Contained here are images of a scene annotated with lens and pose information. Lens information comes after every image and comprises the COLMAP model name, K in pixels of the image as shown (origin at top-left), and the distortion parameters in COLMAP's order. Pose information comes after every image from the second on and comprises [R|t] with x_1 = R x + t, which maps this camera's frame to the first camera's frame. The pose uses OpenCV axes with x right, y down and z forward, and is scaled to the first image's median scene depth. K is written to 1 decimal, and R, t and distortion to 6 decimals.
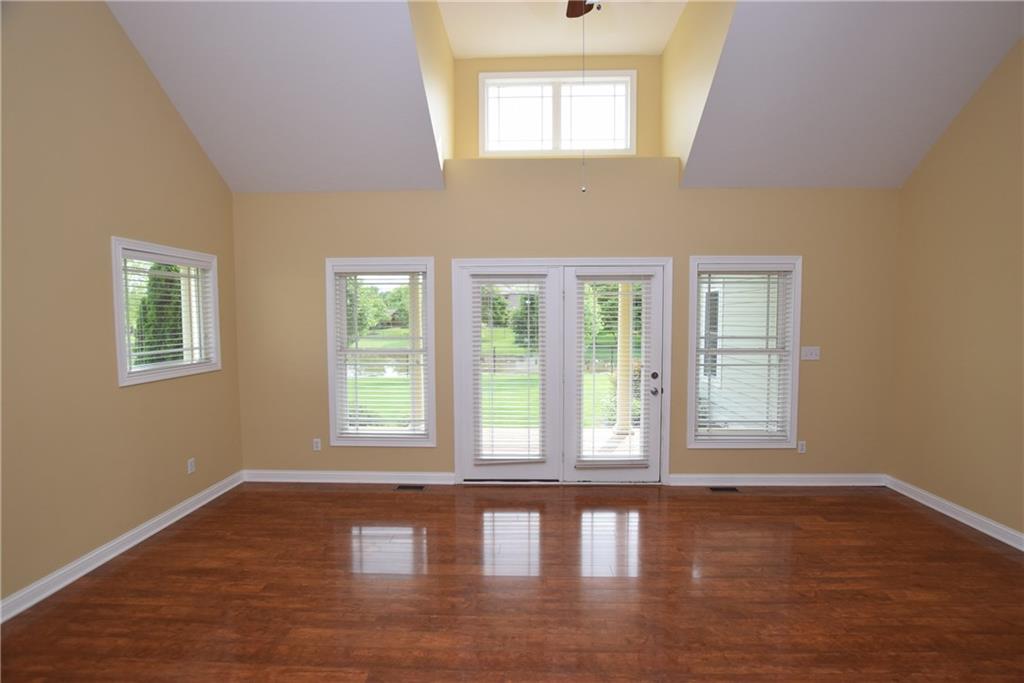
lens RADIAL K [[452.2, 0, 516.4], [0, 452.2, 342.6], [0, 0, 1]] dist [-0.030724, 0.003485]
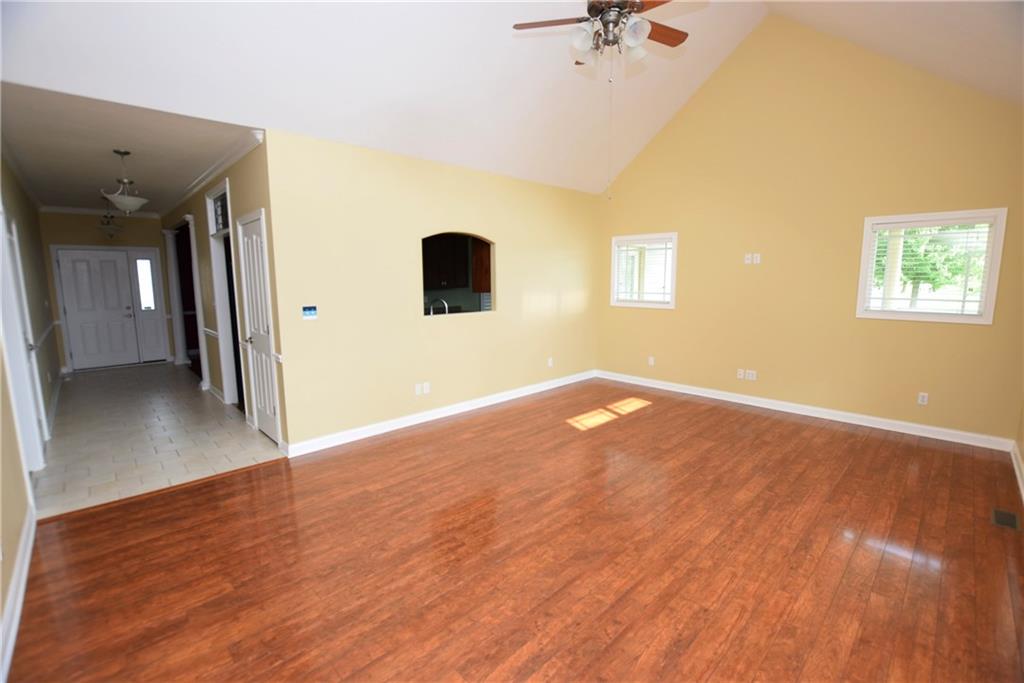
lens RADIAL K [[452.2, 0, 515.5], [0, 452.2, 340.6], [0, 0, 1]] dist [-0.030724, 0.003485]
pose [[-0.695853, 0.106203, -0.710288, 0.726033], [-0.034149, 0.982994, 0.180433, -0.042171], [0.717372, 0.149811, -0.680393, 0.859819]]
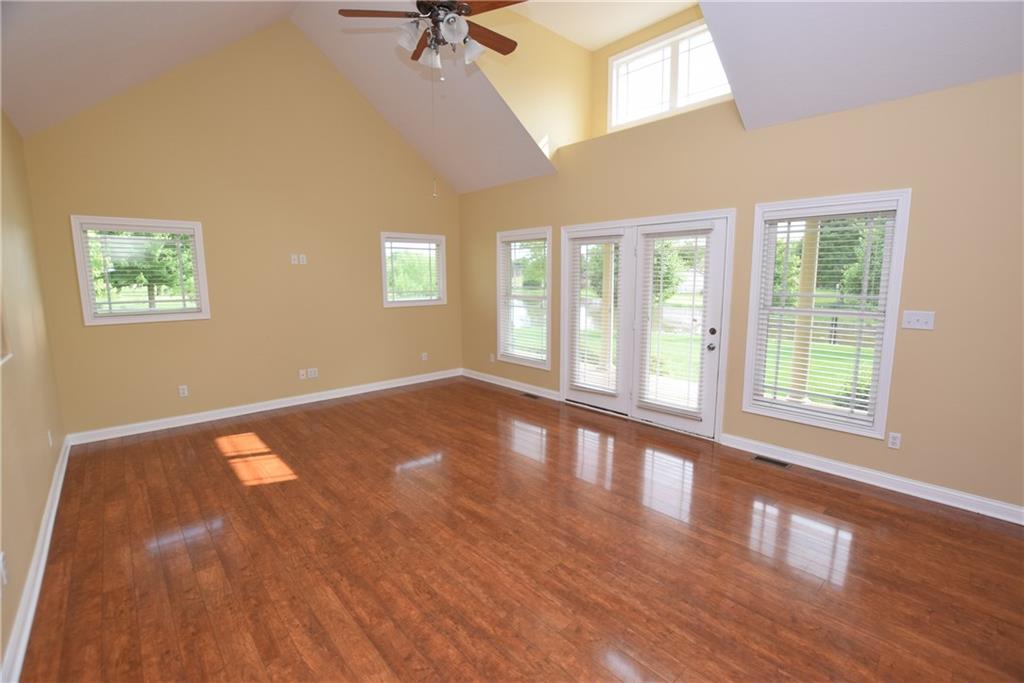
lens RADIAL K [[452.2, 0, 515.4], [0, 452.2, 342.7], [0, 0, 1]] dist [-0.030724, 0.003485]
pose [[0.693412, 0.104673, -0.712898, 0.703141], [-0.039521, 0.993428, 0.107422, 0.009056], [0.719457, -0.046313, 0.692991, 0.002501]]
